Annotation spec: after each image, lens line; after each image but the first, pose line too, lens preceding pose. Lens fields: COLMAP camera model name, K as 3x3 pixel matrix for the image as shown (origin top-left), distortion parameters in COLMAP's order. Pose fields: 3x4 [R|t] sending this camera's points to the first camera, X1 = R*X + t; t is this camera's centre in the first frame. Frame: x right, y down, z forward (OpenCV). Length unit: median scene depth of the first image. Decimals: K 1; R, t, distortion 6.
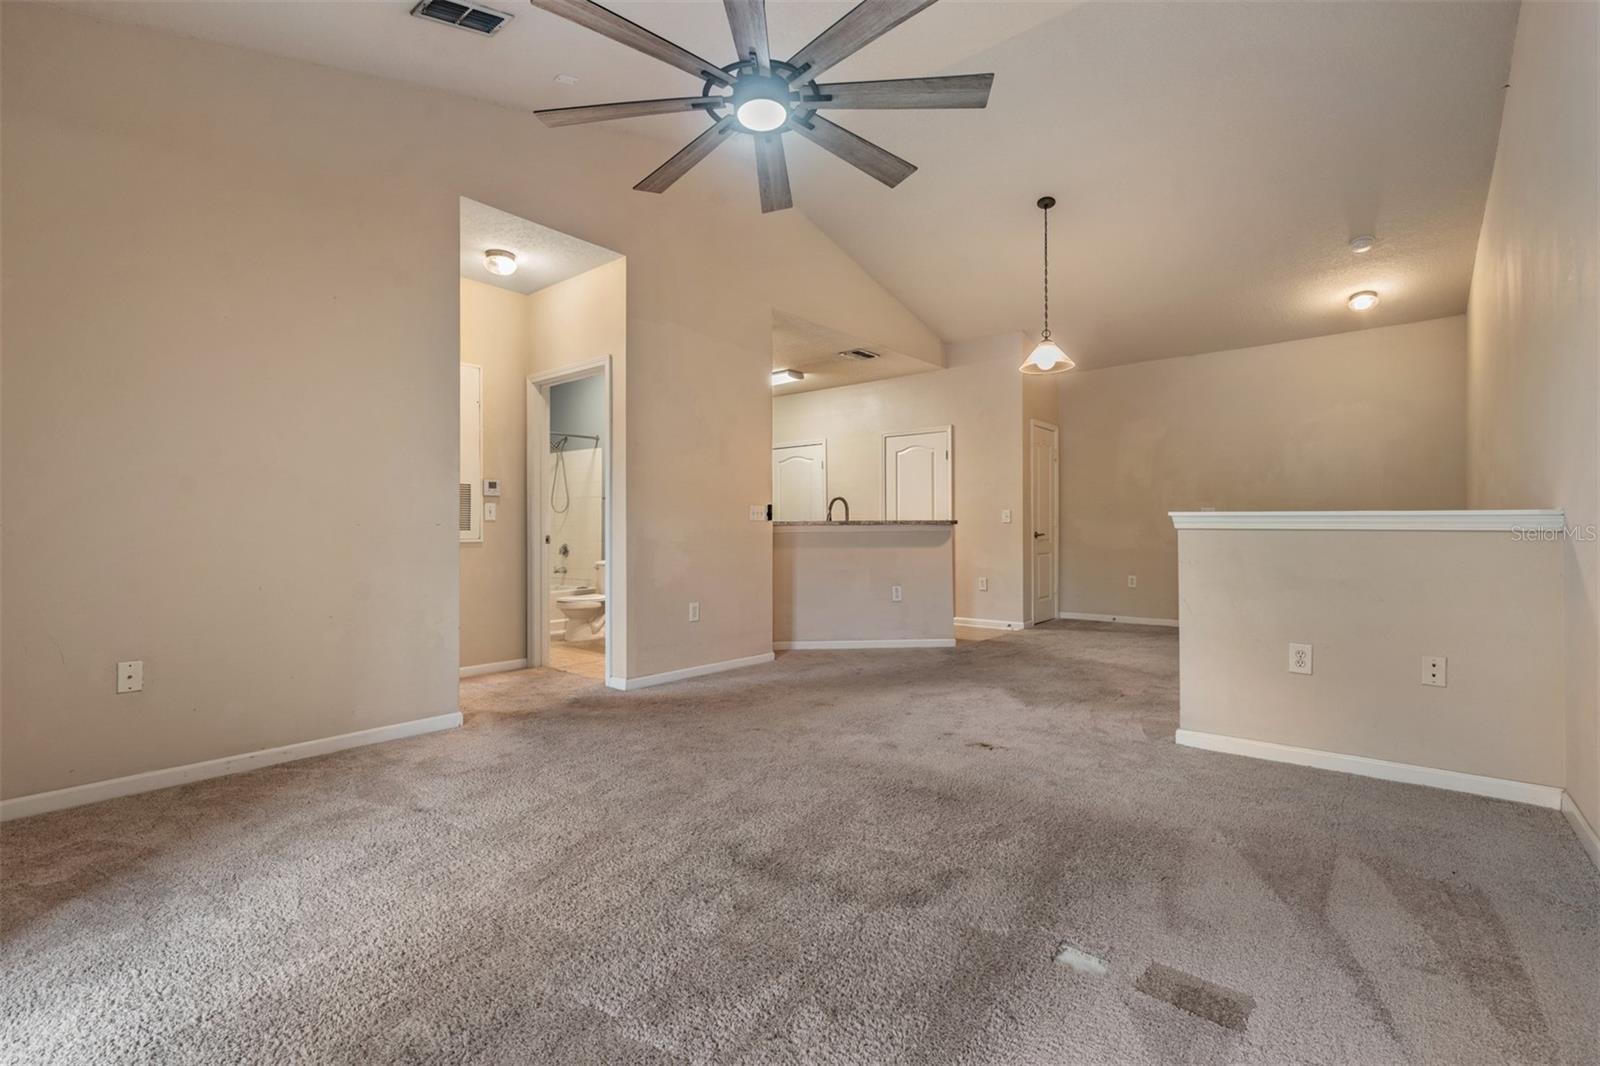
lens RADIAL K [[704.5, 0, 788.5], [0, 704.5, 521.3], [0, 0, 1]] dist [0.000135, 0.000416]
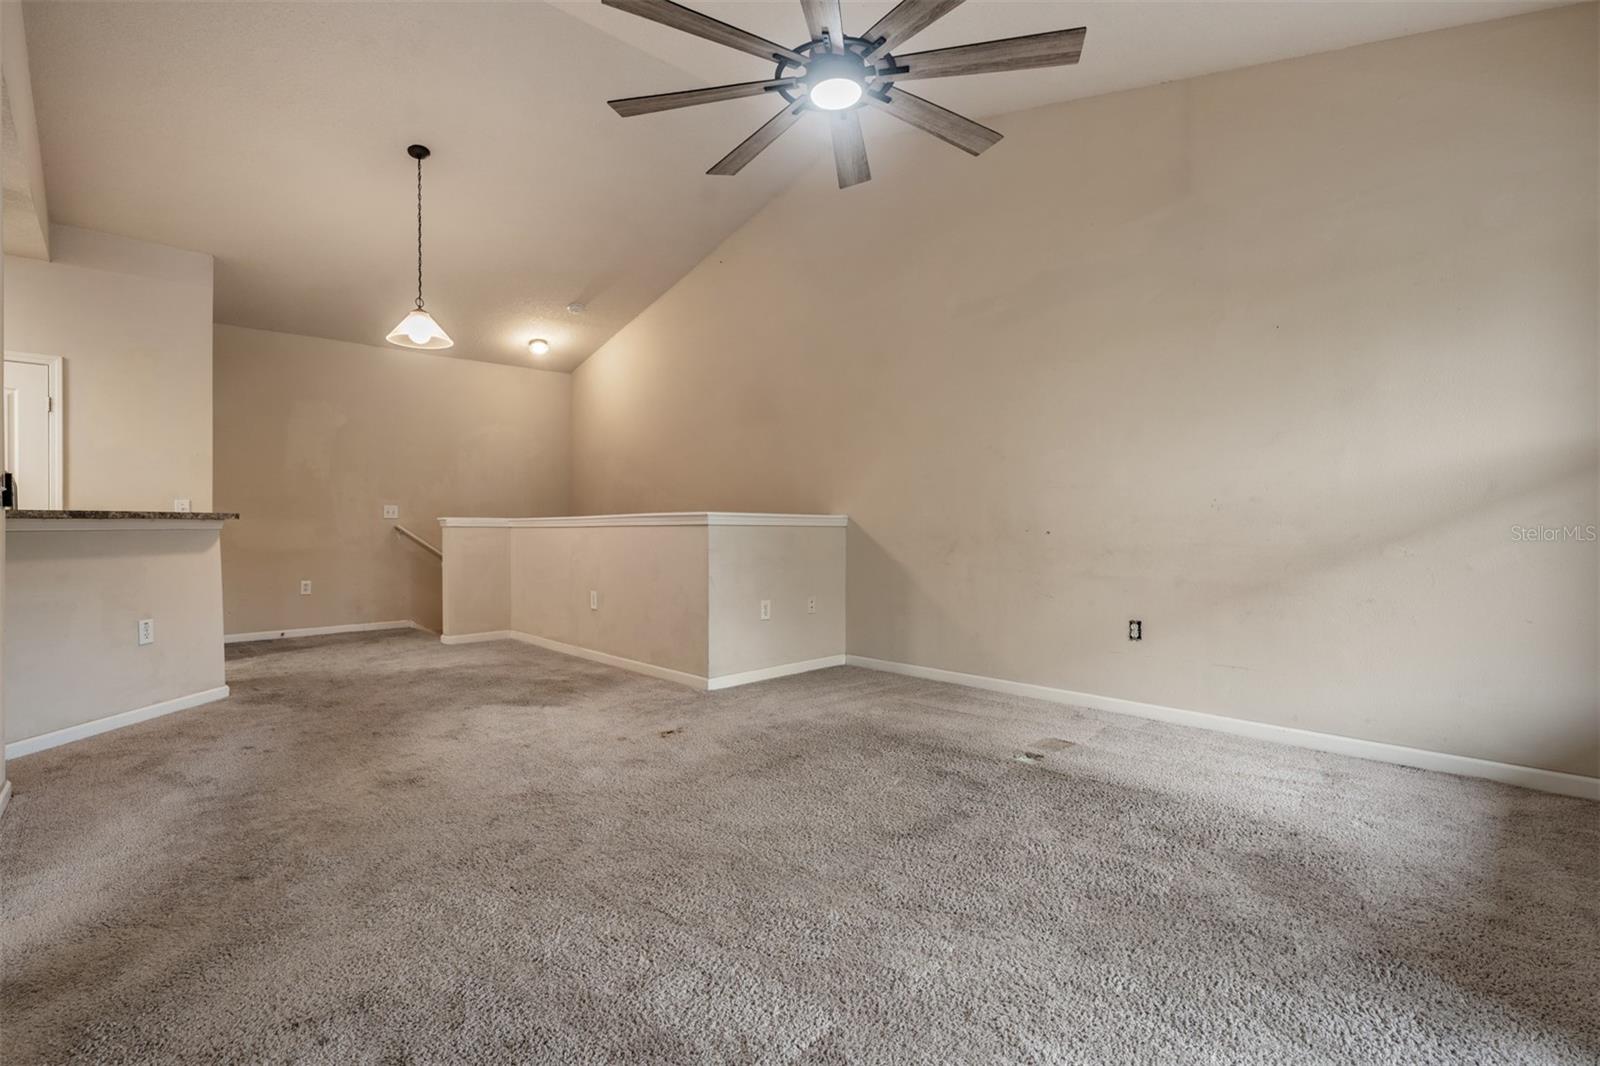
lens RADIAL K [[704.5, 0, 795.5], [0, 704.5, 533.3], [0, 0, 1]] dist [0.000135, 0.000416]
pose [[0.115499, -0.009180, 0.993265, -0.466886], [-0.011489, 0.999878, 0.010577, 0.005514], [-0.993241, -0.012633, 0.115379, 0.442038]]
